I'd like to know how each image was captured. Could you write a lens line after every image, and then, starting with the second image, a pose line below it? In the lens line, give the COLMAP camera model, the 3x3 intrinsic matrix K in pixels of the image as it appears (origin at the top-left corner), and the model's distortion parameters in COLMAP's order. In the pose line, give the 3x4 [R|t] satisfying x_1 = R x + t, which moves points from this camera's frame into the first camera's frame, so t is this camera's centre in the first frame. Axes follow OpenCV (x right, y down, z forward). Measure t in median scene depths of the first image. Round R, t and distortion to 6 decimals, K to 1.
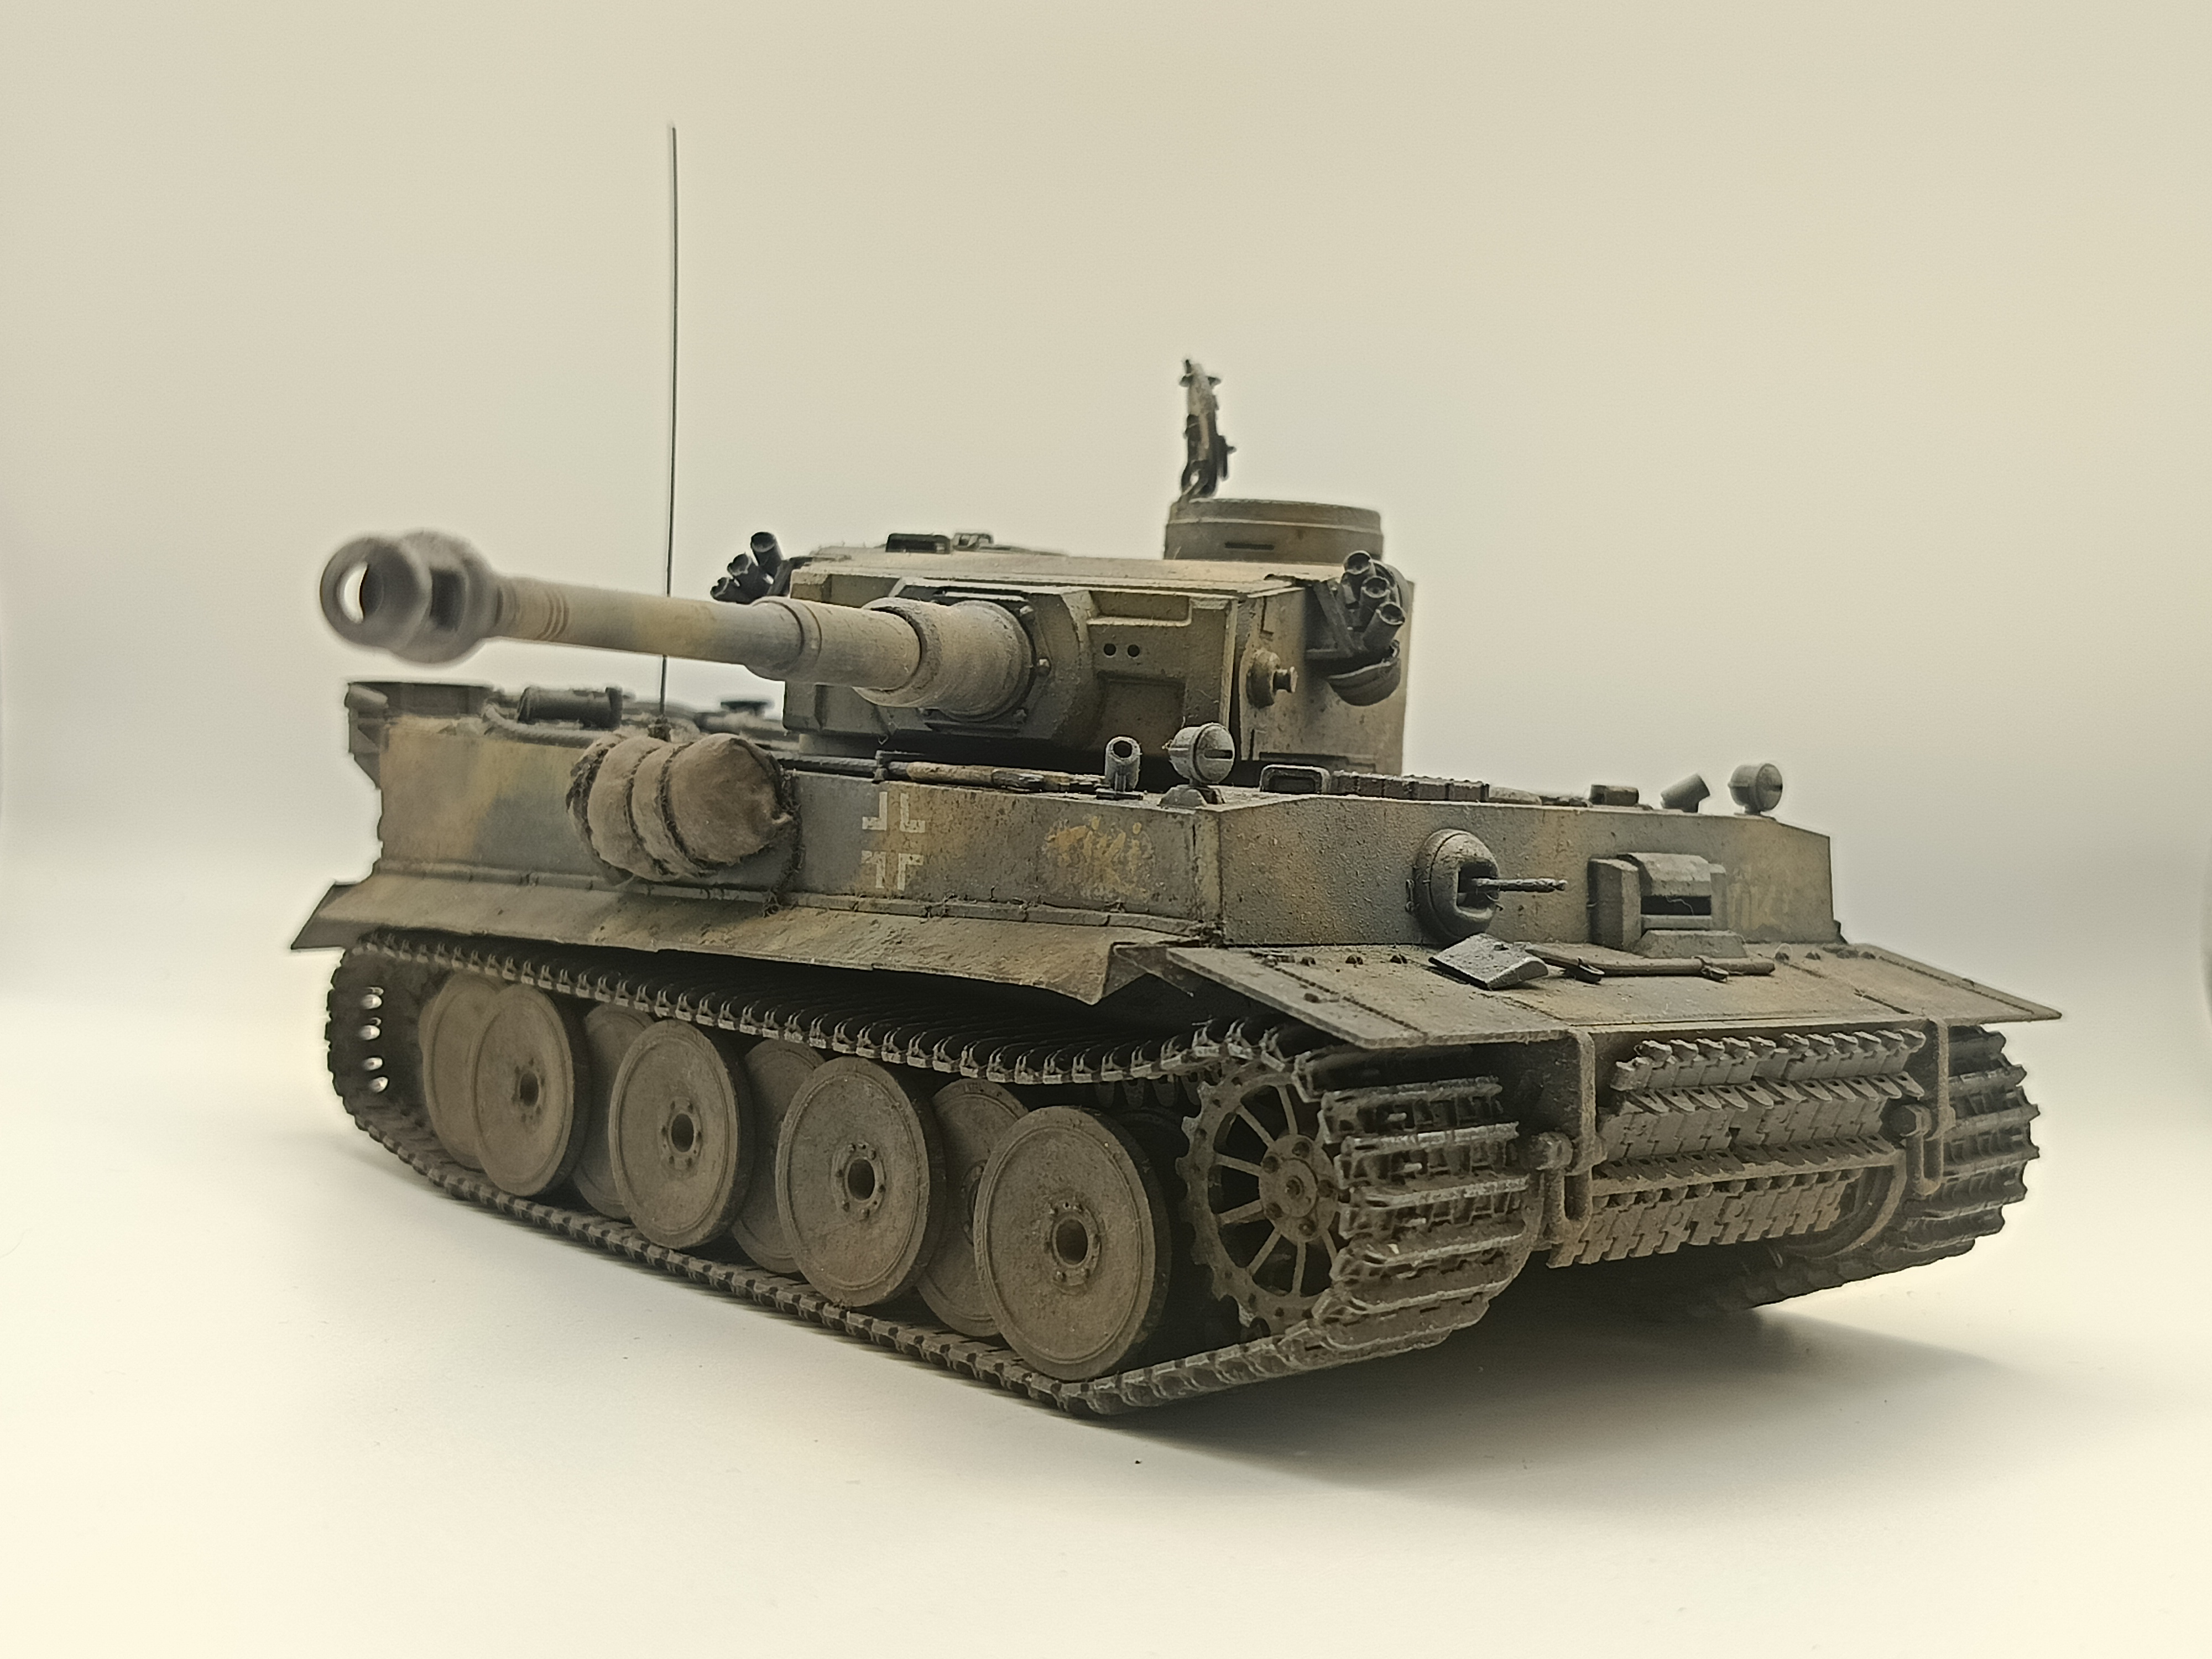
lens RADIAL K [[2862.0, 0, 1072.5], [0, 2862.0, 826.9], [0, 0, 1]] dist [0.189341, 0.000000]
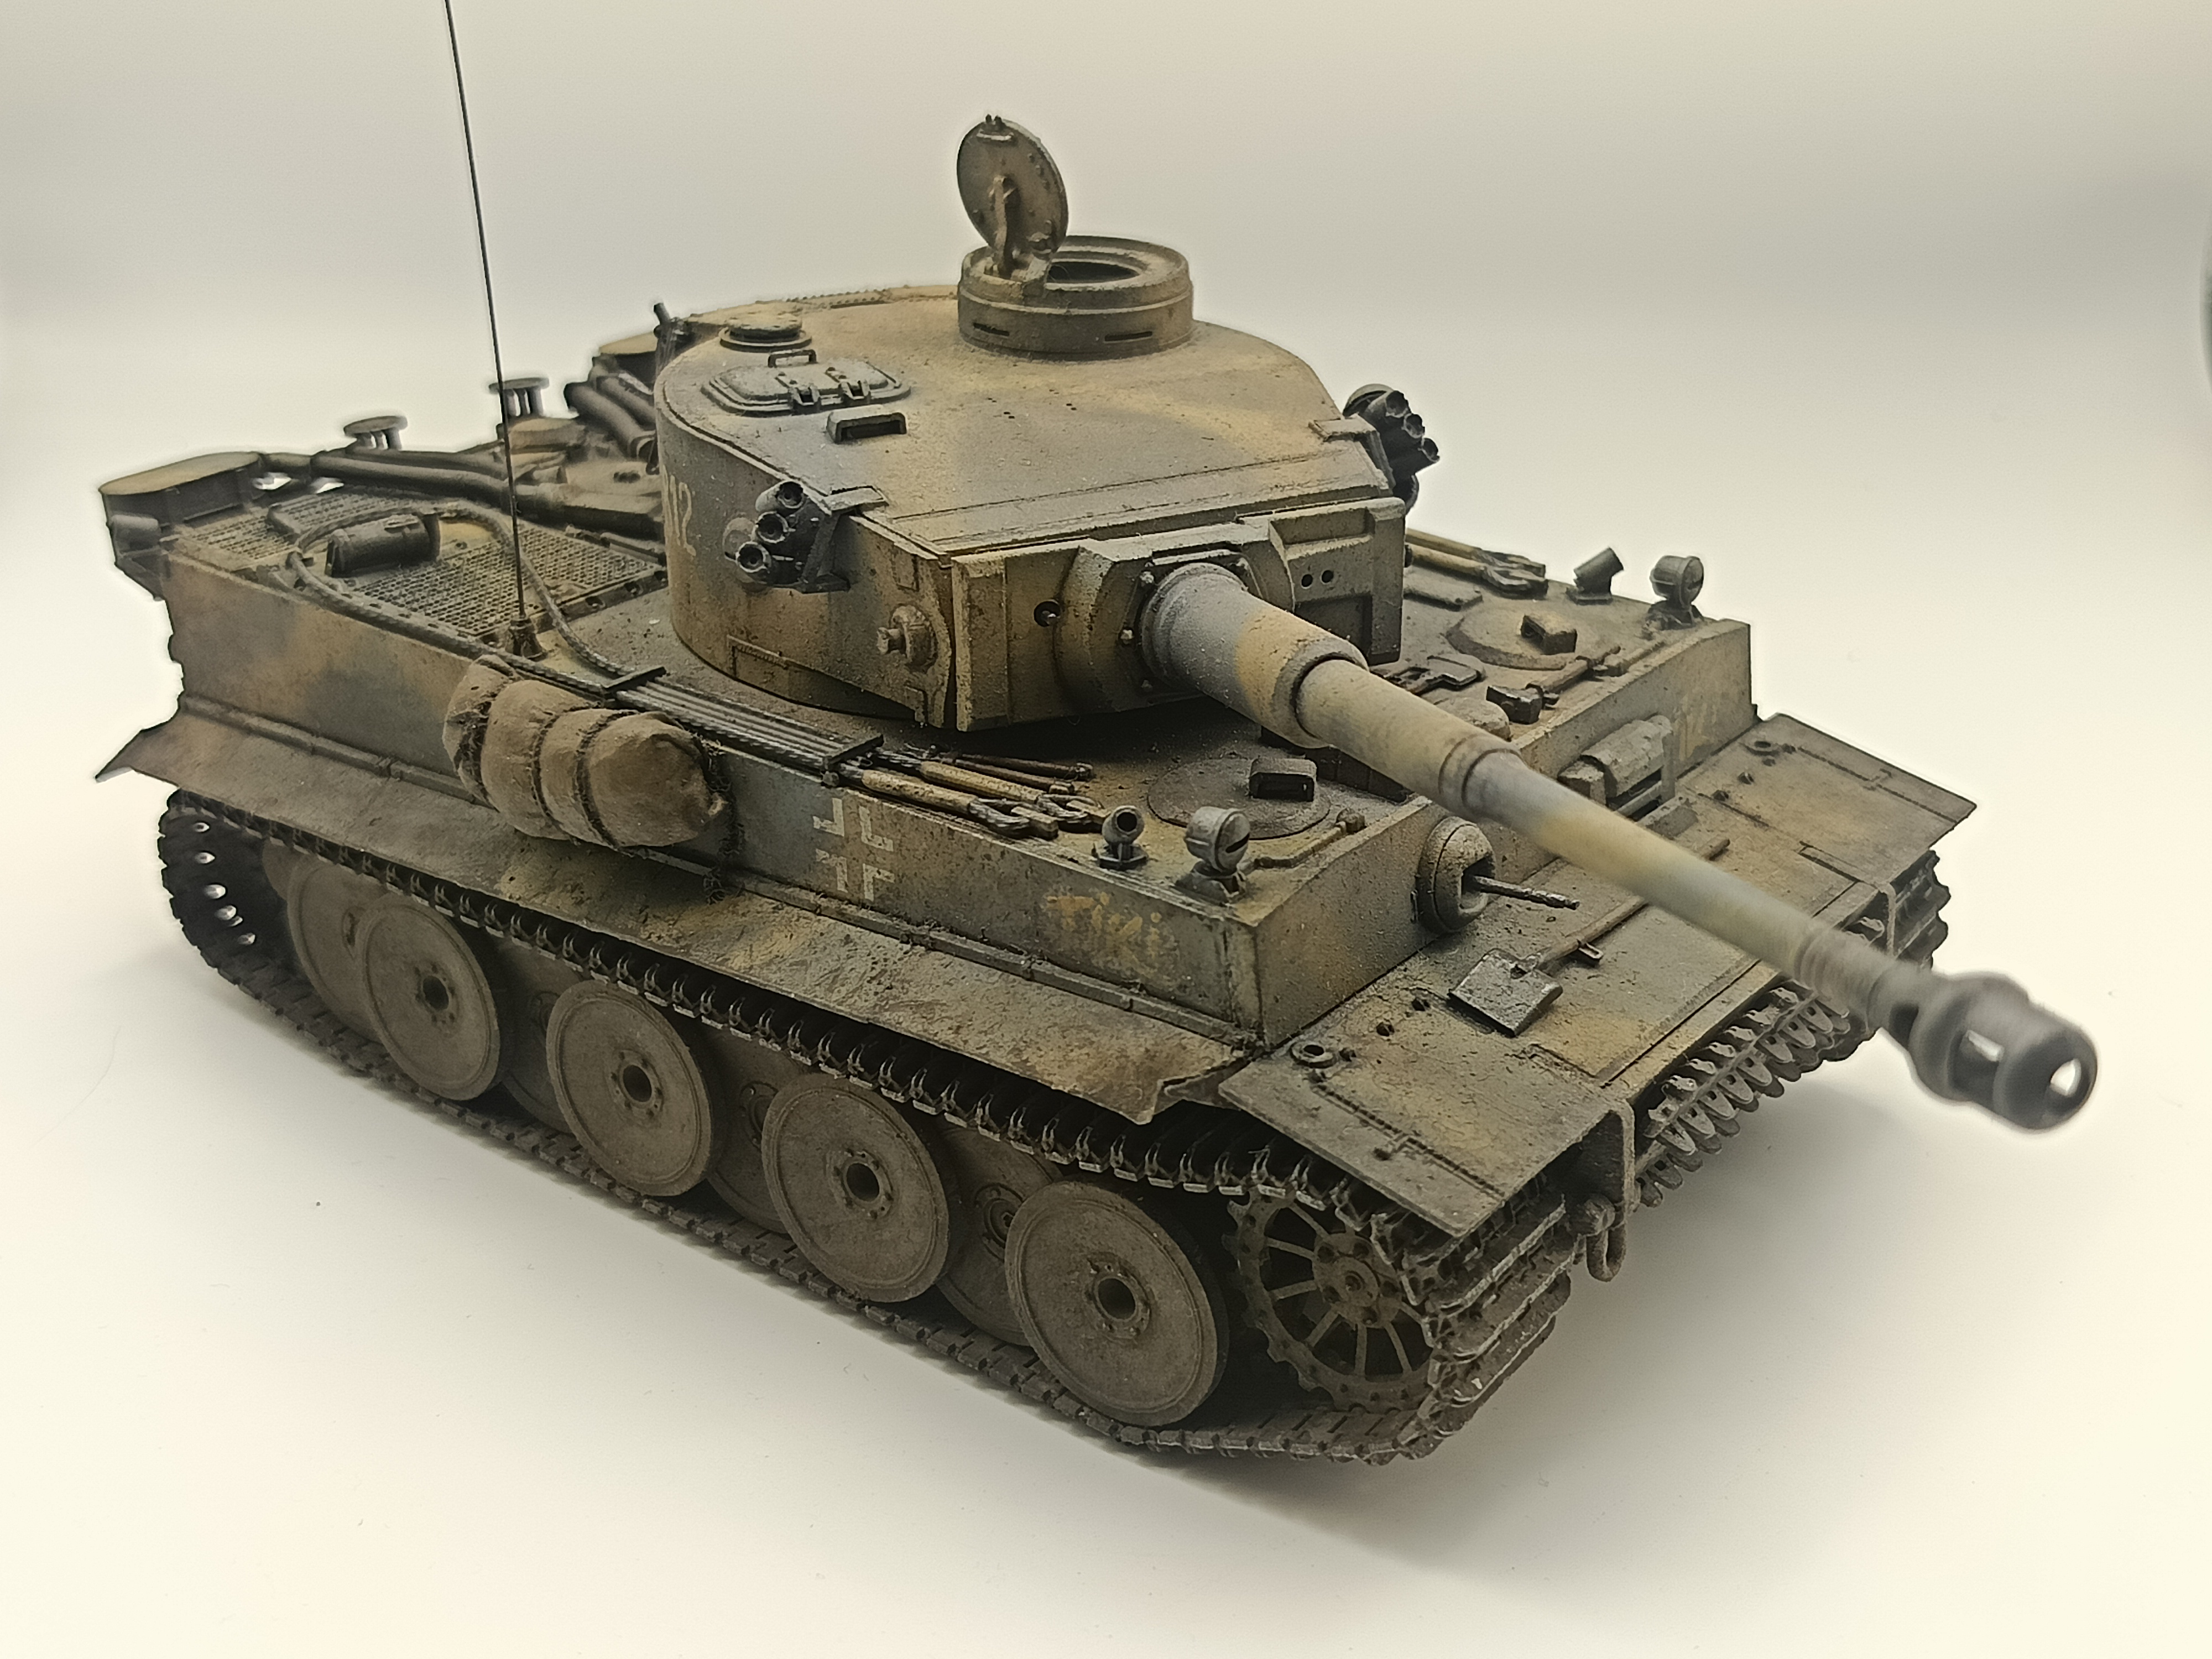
lens RADIAL K [[2862.0, 0, 1093.8], [0, 2862.0, 850.9], [0, 0, 1]] dist [0.189341, 0.000000]
pose [[0.981995, -0.127634, 0.139269, -0.118412], [0.062907, 0.916095, 0.395996, -0.369352], [-0.178126, -0.380105, 0.907629, 0.127409]]
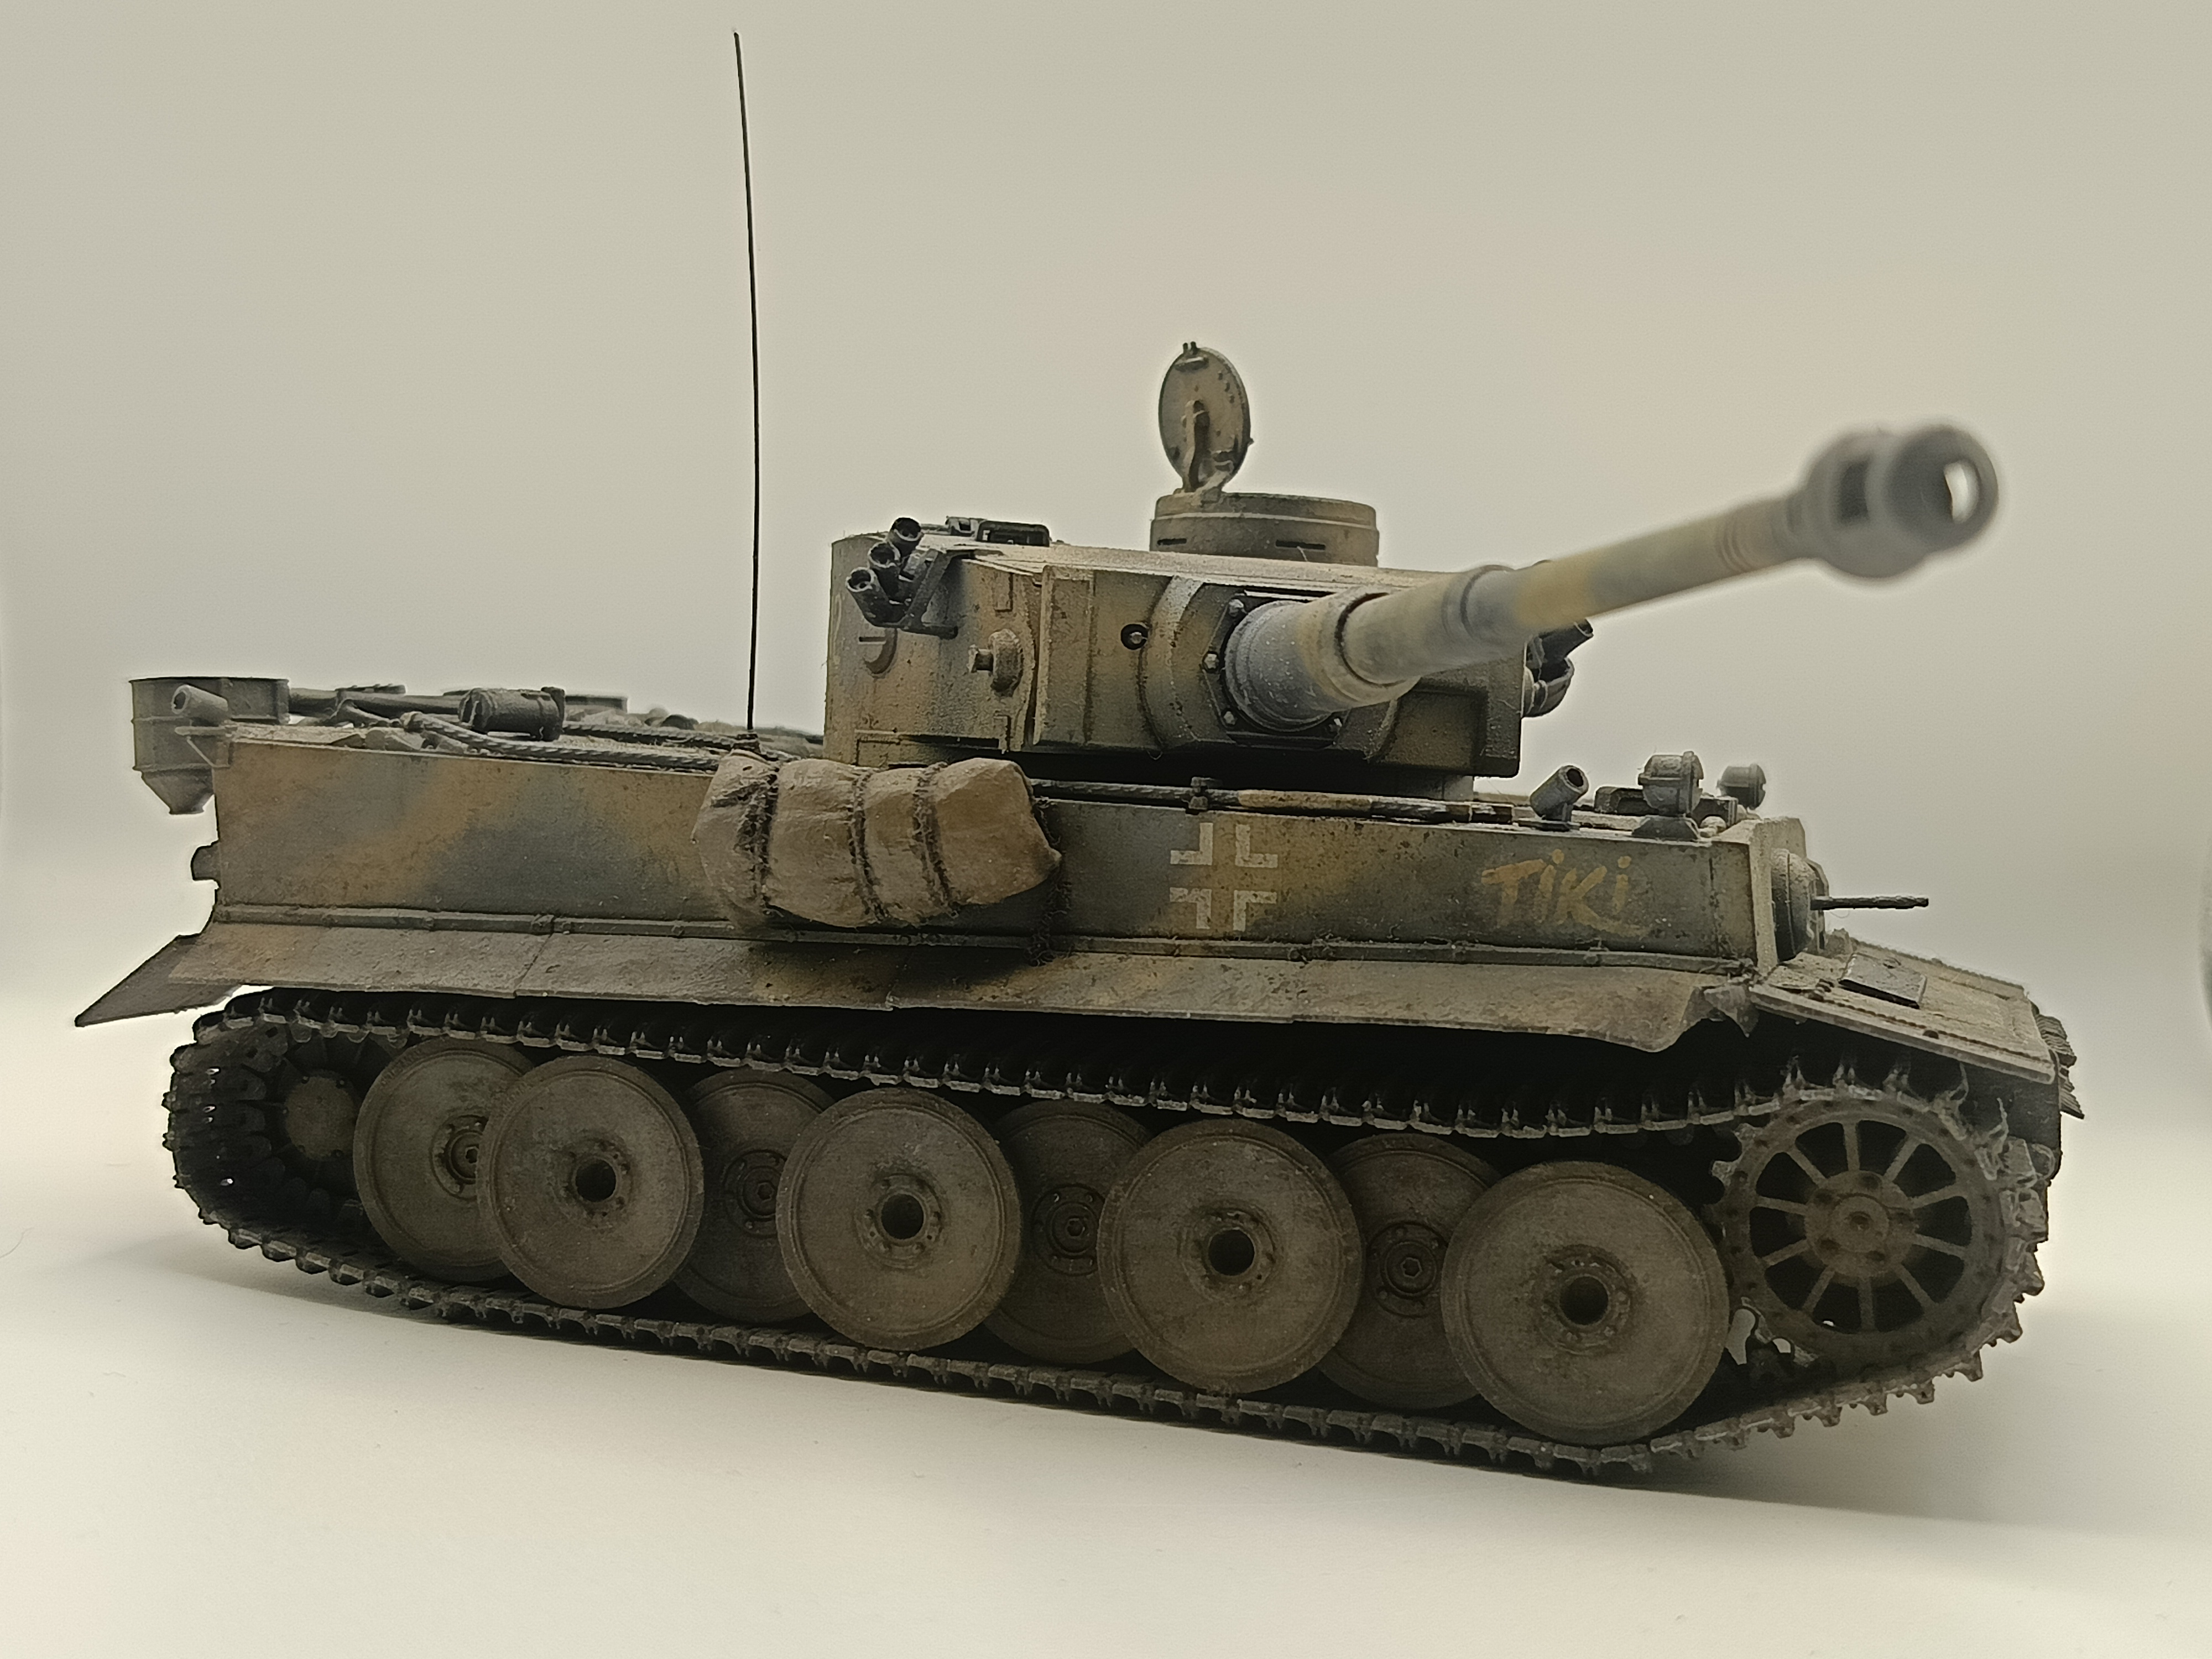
lens RADIAL K [[2862.0, 0, 1121.2], [0, 2862.0, 818.1], [0, 0, 1]] dist [0.189341, 0.000000]
pose [[0.850781, -0.030232, 0.524650, -0.574442], [0.016027, 0.999372, 0.031597, -0.043547], [-0.525276, -0.018473, 0.850732, 0.246554]]
